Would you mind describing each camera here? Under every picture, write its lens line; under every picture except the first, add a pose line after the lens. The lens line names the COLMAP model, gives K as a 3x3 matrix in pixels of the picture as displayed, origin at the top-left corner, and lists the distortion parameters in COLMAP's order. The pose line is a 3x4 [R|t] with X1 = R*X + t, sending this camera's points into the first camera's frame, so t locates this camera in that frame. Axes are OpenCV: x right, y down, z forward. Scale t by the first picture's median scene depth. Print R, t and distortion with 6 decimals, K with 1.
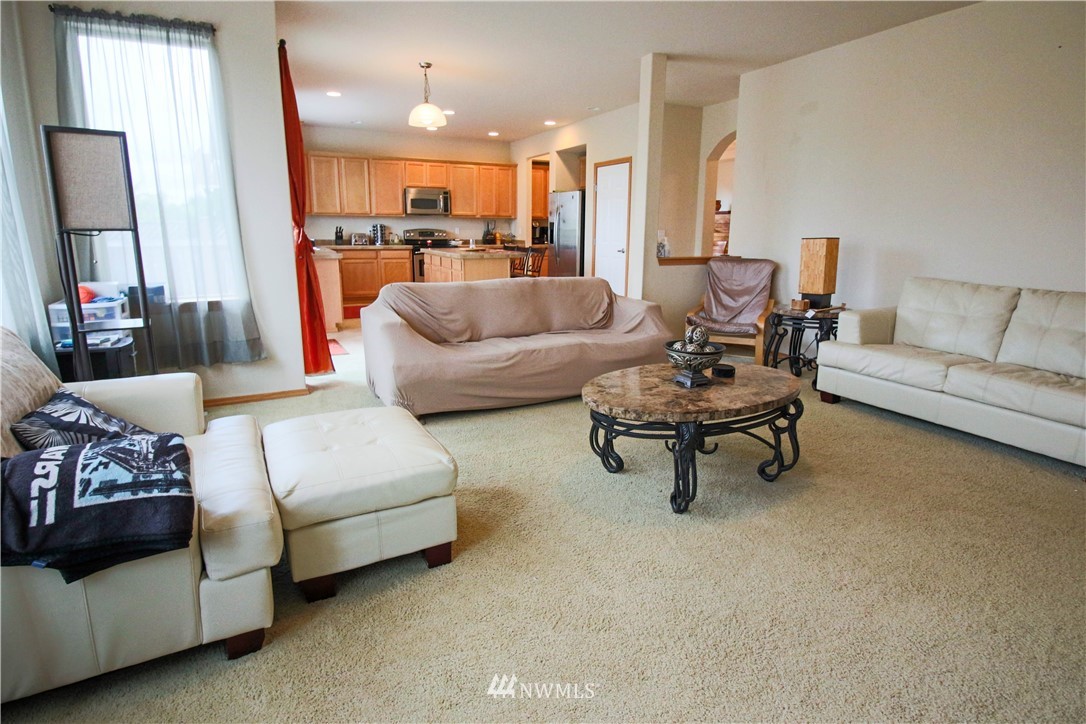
lens RADIAL K [[569.9, 0, 549.9], [0, 569.9, 347.3], [0, 0, 1]] dist [0.002138, -0.016962]
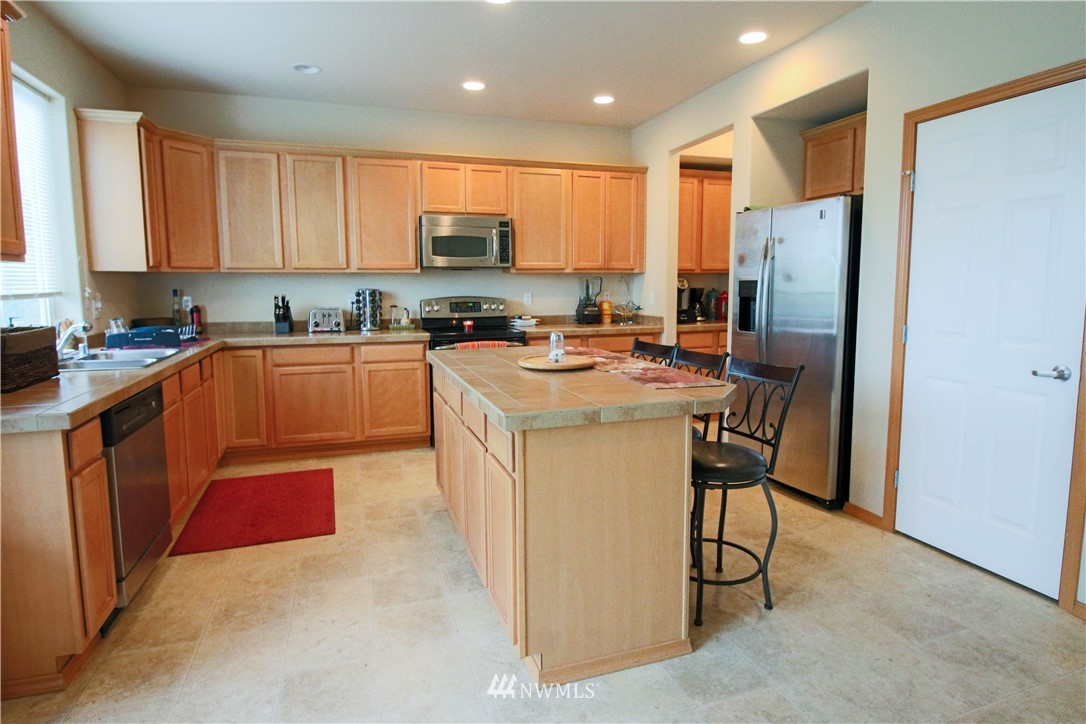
lens RADIAL K [[593.7, 0, 550.0], [0, 593.7, 347.4], [0, 0, 1]] dist [0.004648, -0.019304]
pose [[0.989630, 0.001327, -0.143632, -0.070324], [-0.015690, 0.994972, -0.098917, -0.115712], [0.142778, 0.100145, 0.984675, 0.513863]]
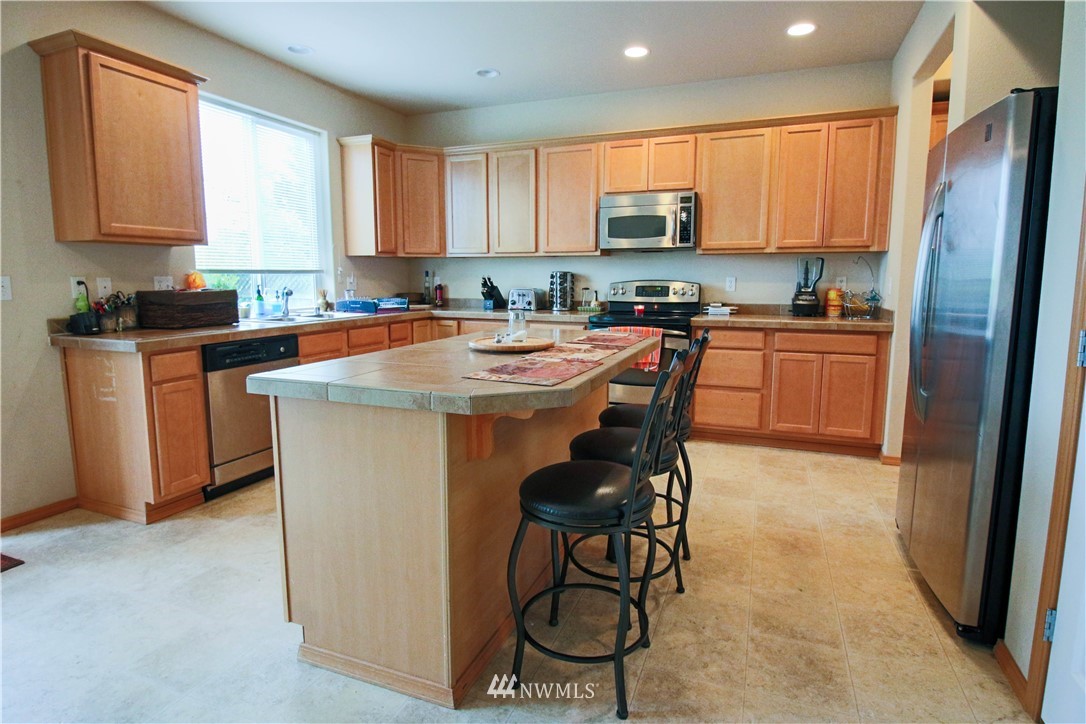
lens RADIAL K [[569.9, 0, 549.9], [0, 569.9, 347.3], [0, 0, 1]] dist [0.002138, -0.016962]
pose [[0.660883, 0.083208, -0.745862, 0.085257], [-0.149741, 0.988471, -0.022408, -0.132189], [0.735398, 0.126496, 0.665724, 0.643213]]
